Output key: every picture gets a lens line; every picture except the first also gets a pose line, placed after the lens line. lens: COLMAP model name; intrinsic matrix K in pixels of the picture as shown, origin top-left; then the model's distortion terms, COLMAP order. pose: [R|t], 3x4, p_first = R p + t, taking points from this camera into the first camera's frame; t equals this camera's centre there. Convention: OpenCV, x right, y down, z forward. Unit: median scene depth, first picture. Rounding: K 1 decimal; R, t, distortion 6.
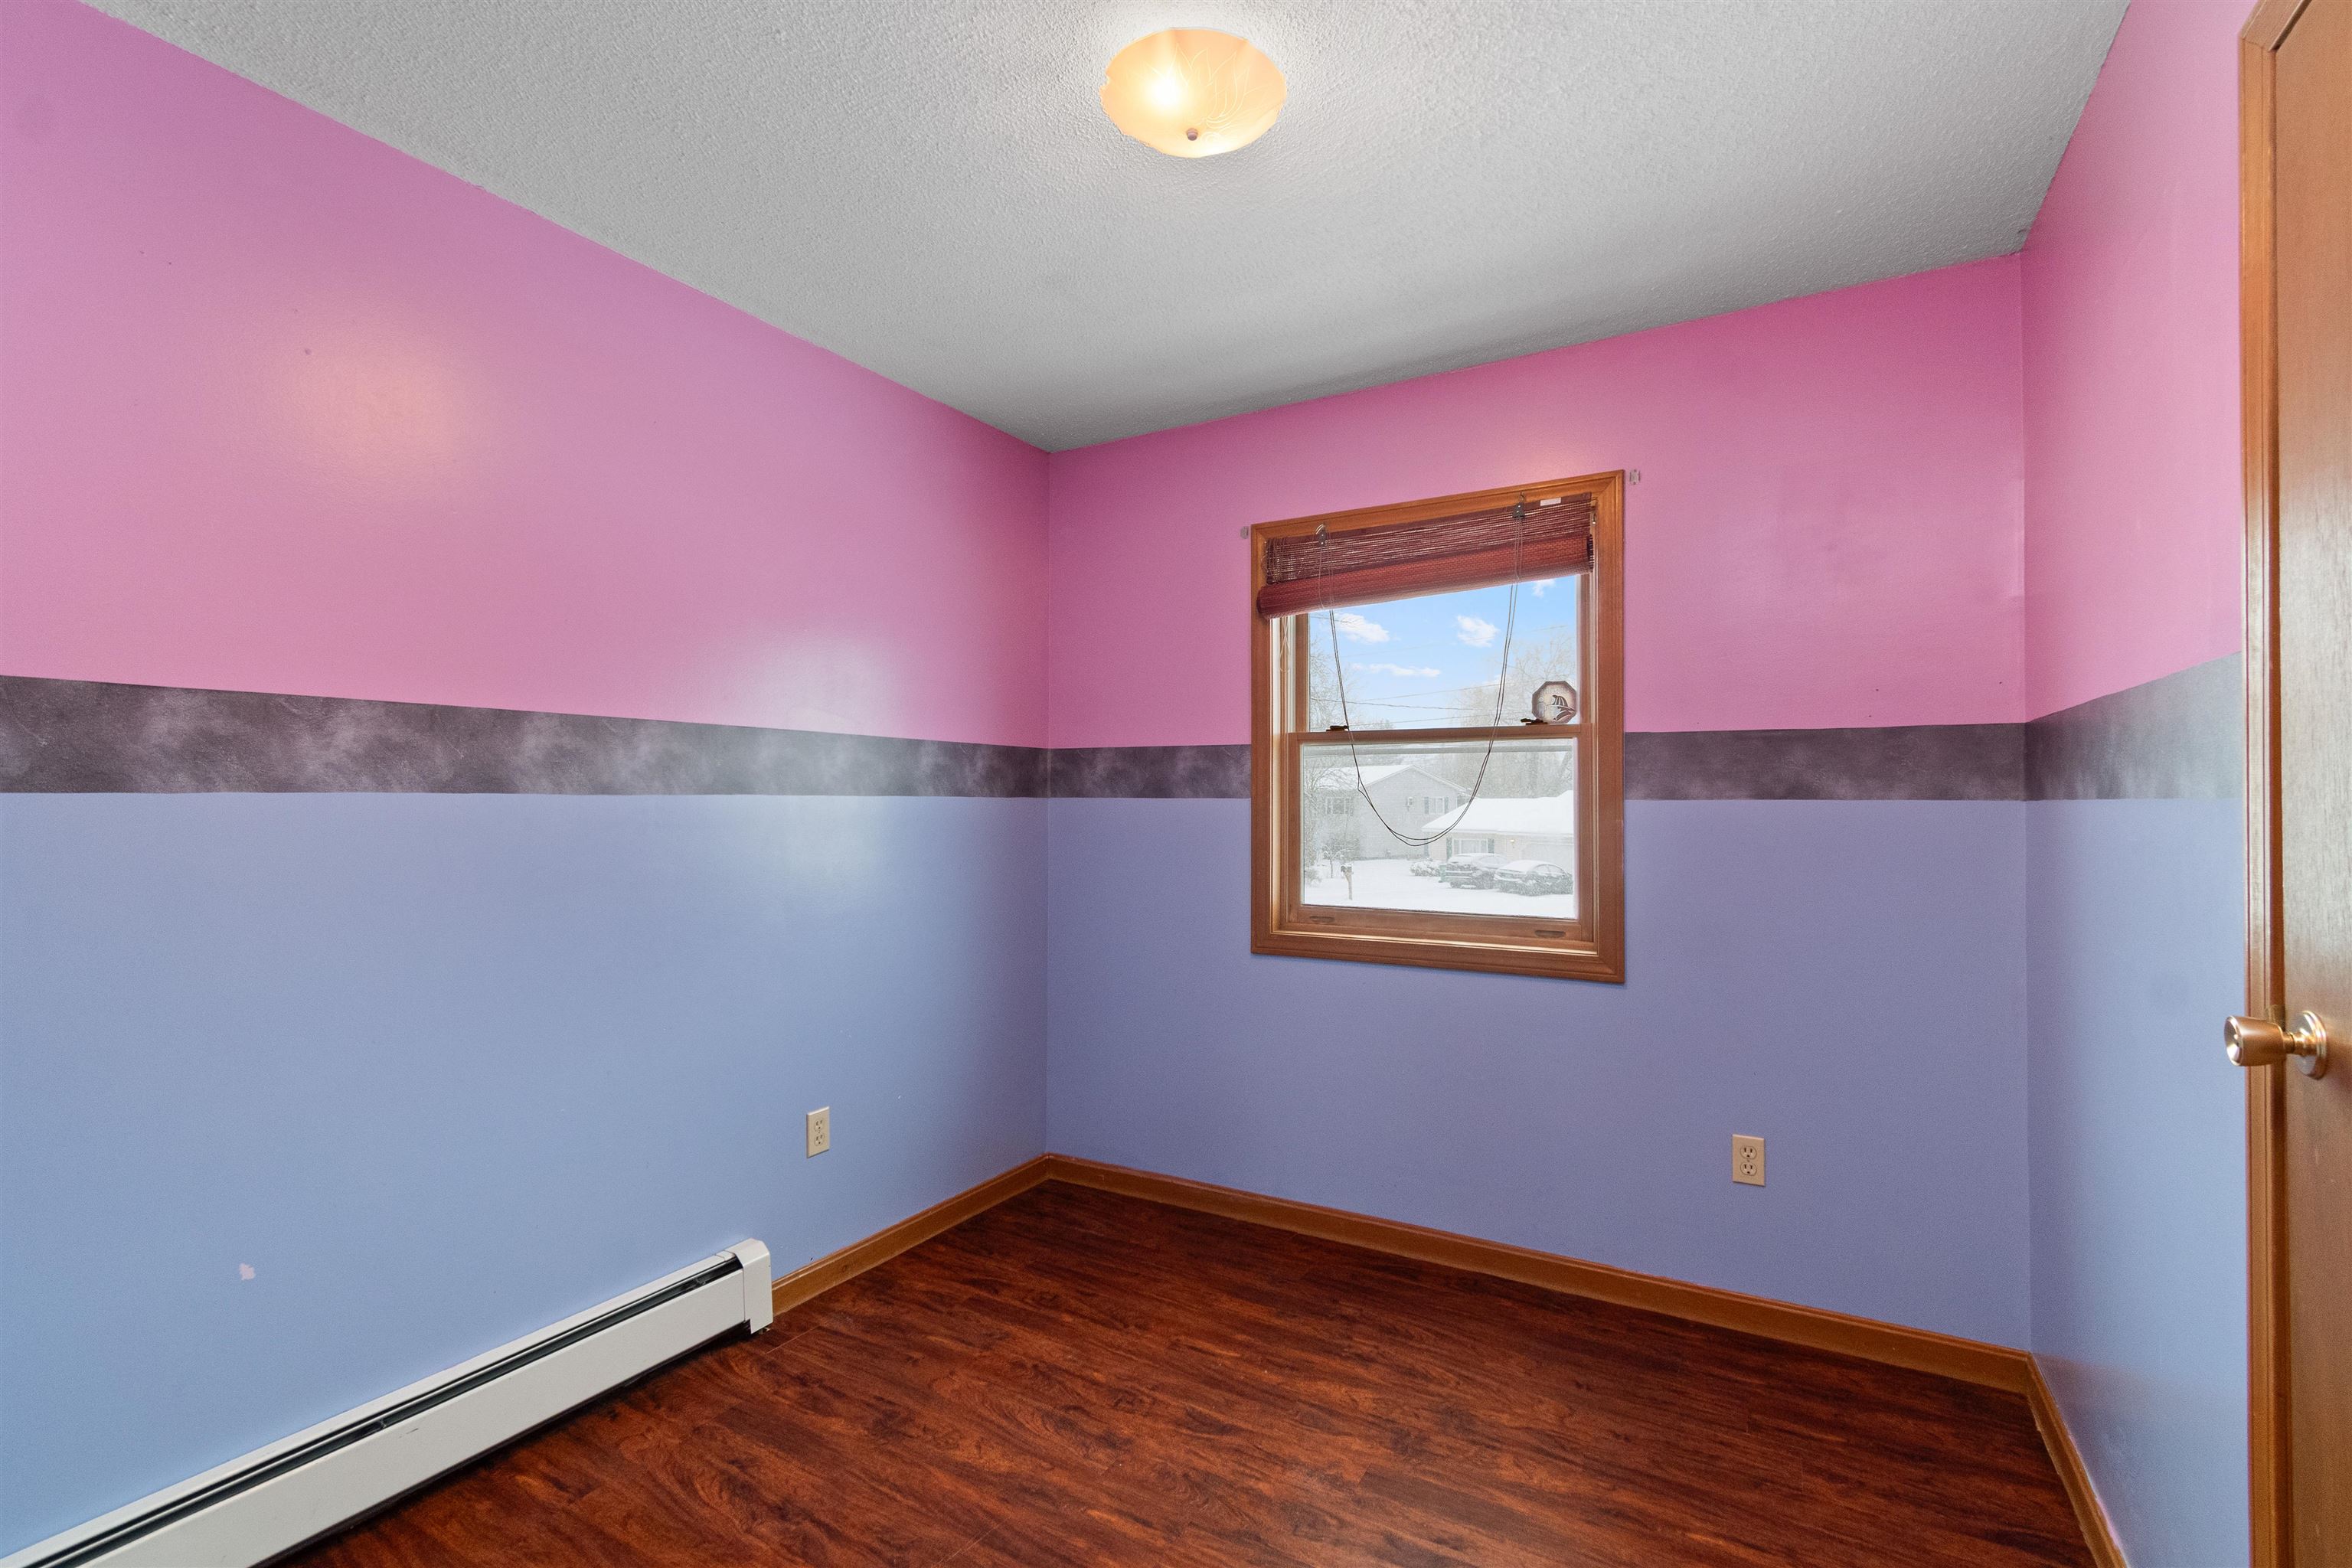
lens RADIAL K [[1034.4, 0, 1184.5], [0, 1034.4, 792.5], [0, 0, 1]] dist [-0.000098, -0.000811]
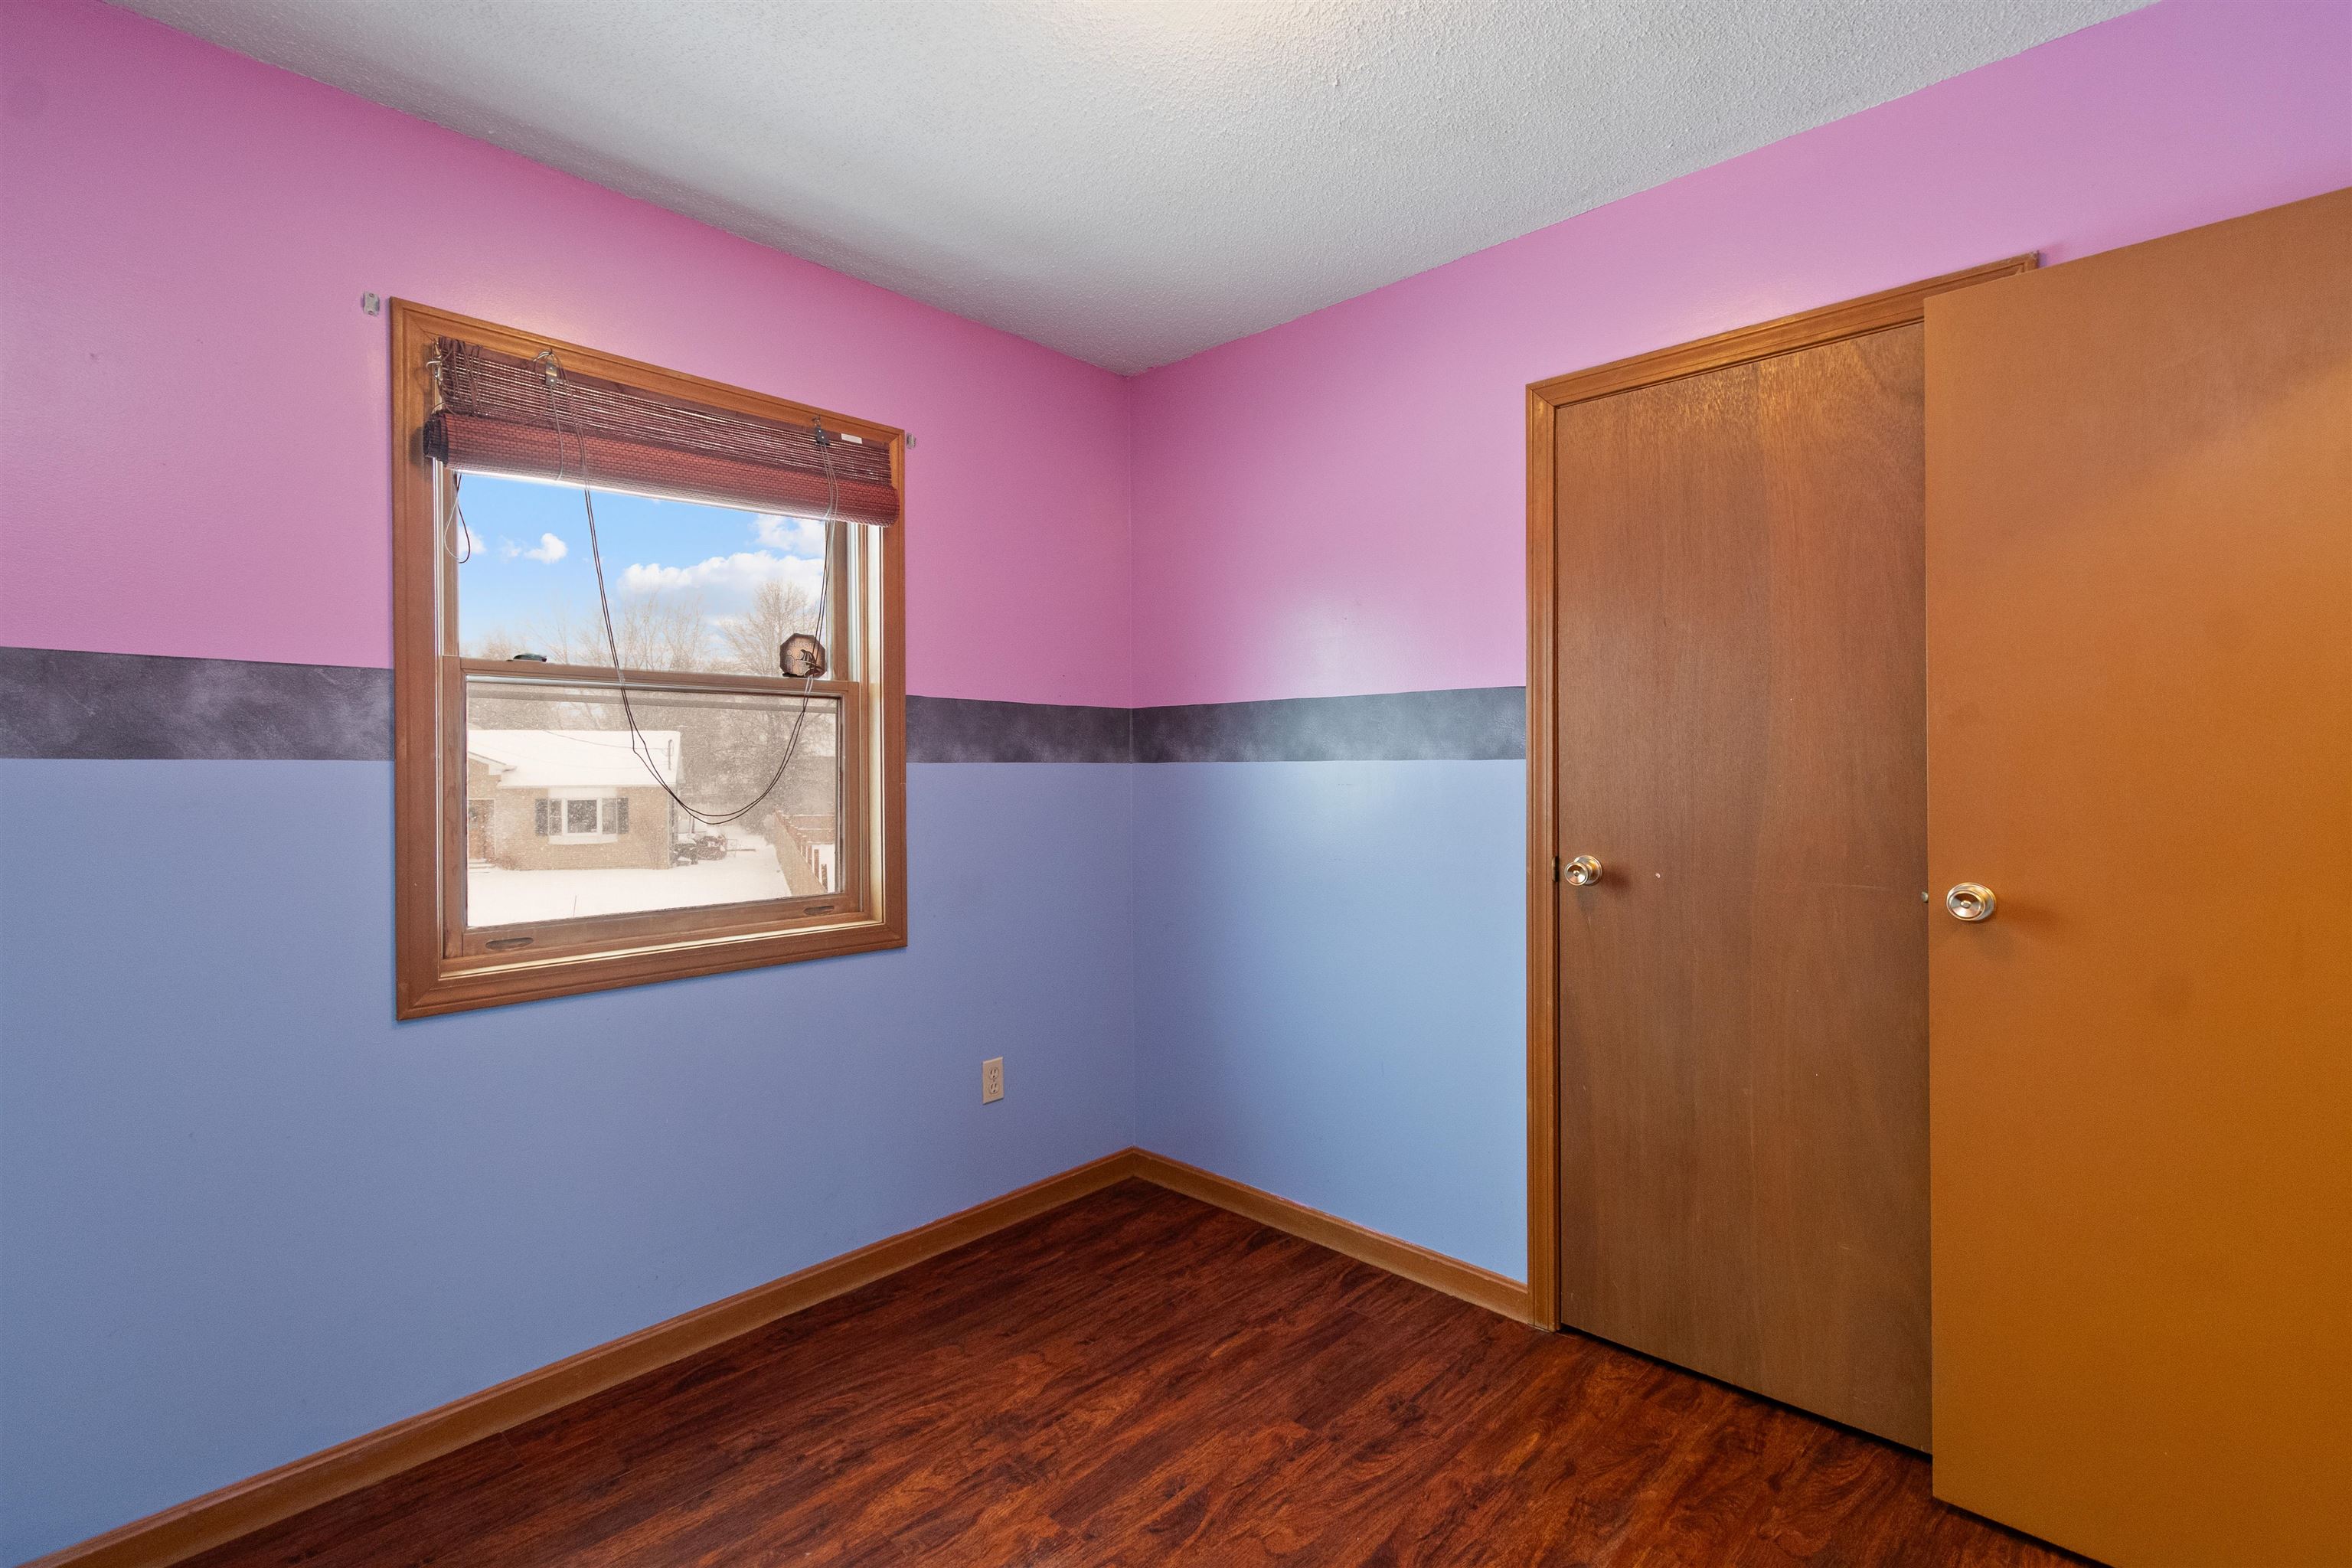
lens RADIAL K [[1055.4, 0, 1173.7], [0, 1055.4, 768.8], [0, 0, 1]] dist [-0.001463, -0.000469]
pose [[0.229903, -0.003848, 0.973206, -0.523248], [-0.003131, 0.999984, 0.004693, 0.007865], [-0.973209, -0.004126, 0.229887, 0.531961]]
